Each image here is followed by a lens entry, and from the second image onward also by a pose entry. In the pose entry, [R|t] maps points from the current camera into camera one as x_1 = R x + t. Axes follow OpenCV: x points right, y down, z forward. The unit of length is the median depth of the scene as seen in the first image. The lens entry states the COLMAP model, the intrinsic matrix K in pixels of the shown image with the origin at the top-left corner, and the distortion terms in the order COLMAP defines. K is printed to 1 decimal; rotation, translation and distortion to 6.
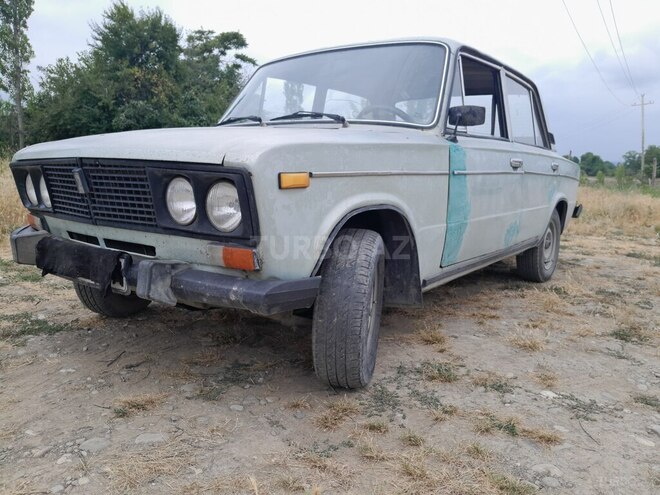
lens RADIAL K [[545.5, 0, 343.6], [0, 545.5, 250.4], [0, 0, 1]] dist [0.033495, -0.138889]
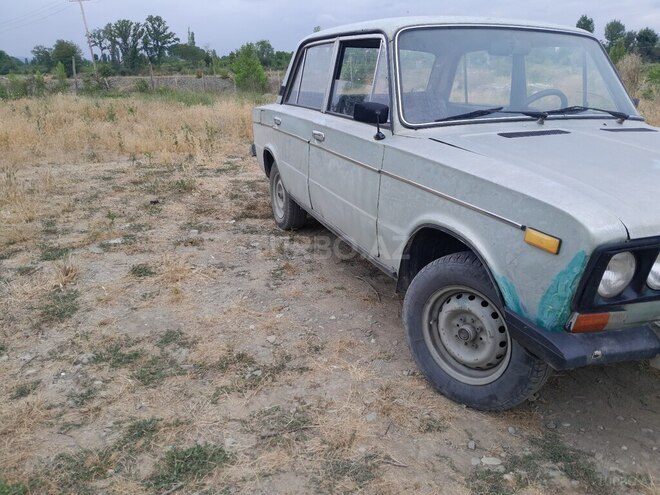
lens RADIAL K [[537.4, 0, 322.7], [0, 537.4, 247.8], [0, 0, 1]] dist [-0.004623, -0.011124]
pose [[0.494024, -0.301151, 0.815628, -1.481430], [0.136086, 0.953318, 0.269564, -0.431019], [-0.858732, -0.022176, 0.511944, 1.160561]]
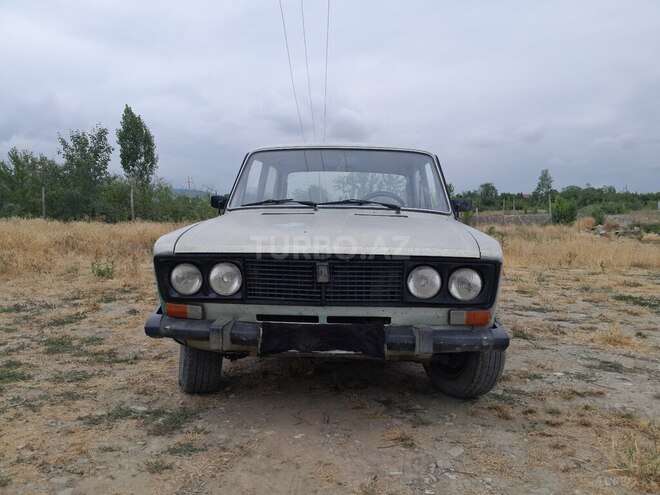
lens RADIAL K [[544.2, 0, 342.7], [0, 544.2, 253.2], [0, 0, 1]] dist [0.061977, -0.184733]
pose [[0.814791, -0.064757, 0.576127, -1.088760], [0.096087, 0.995083, -0.024044, -0.128787], [-0.571737, 0.074949, 0.817007, -0.027854]]
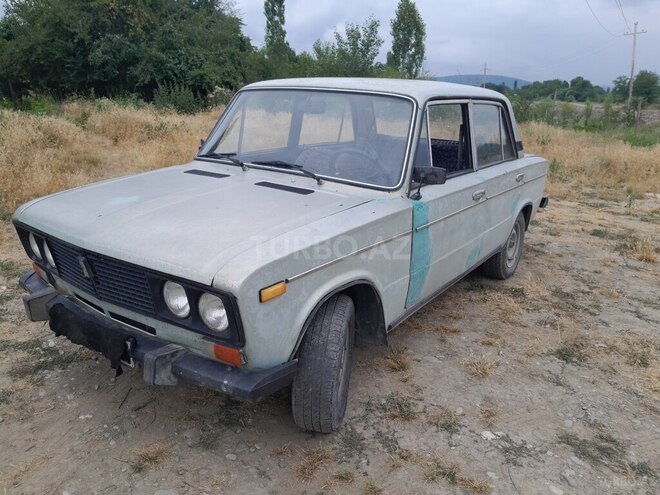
lens RADIAL K [[544.2, 0, 342.7], [0, 544.2, 253.2], [0, 0, 1]] dist [0.061977, -0.184733]
pose [[0.999744, -0.011059, 0.019714, 0.031085], [0.007888, 0.988007, 0.154210, -0.312072], [-0.021183, -0.154015, 0.987841, -0.126766]]
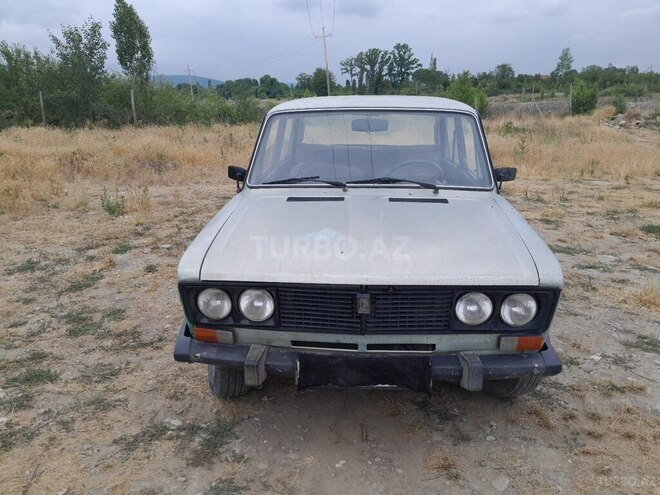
lens RADIAL K [[545.5, 0, 343.6], [0, 545.5, 250.4], [0, 0, 1]] dist [0.033495, -0.138889]
pose [[0.819303, -0.193310, 0.539791, -1.042736], [0.107549, 0.976553, 0.186485, -0.428359], [-0.563184, -0.094734, 0.820883, 0.106889]]
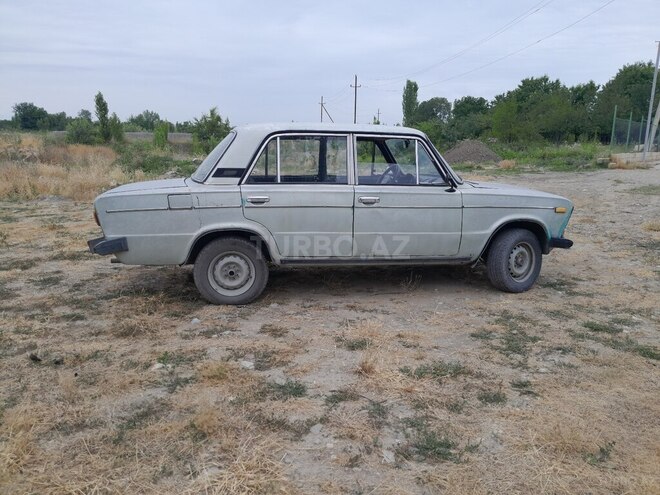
lens RADIAL K [[546.3, 0, 330.0], [0, 546.3, 247.5], [0, 0, 1]] dist [-0.001201, -0.003360]
pose [[-0.798032, -0.154764, 0.582402, -1.320224], [0.043568, 0.949112, 0.311911, -0.834500], [-0.601037, 0.274290, -0.750679, 3.766949]]
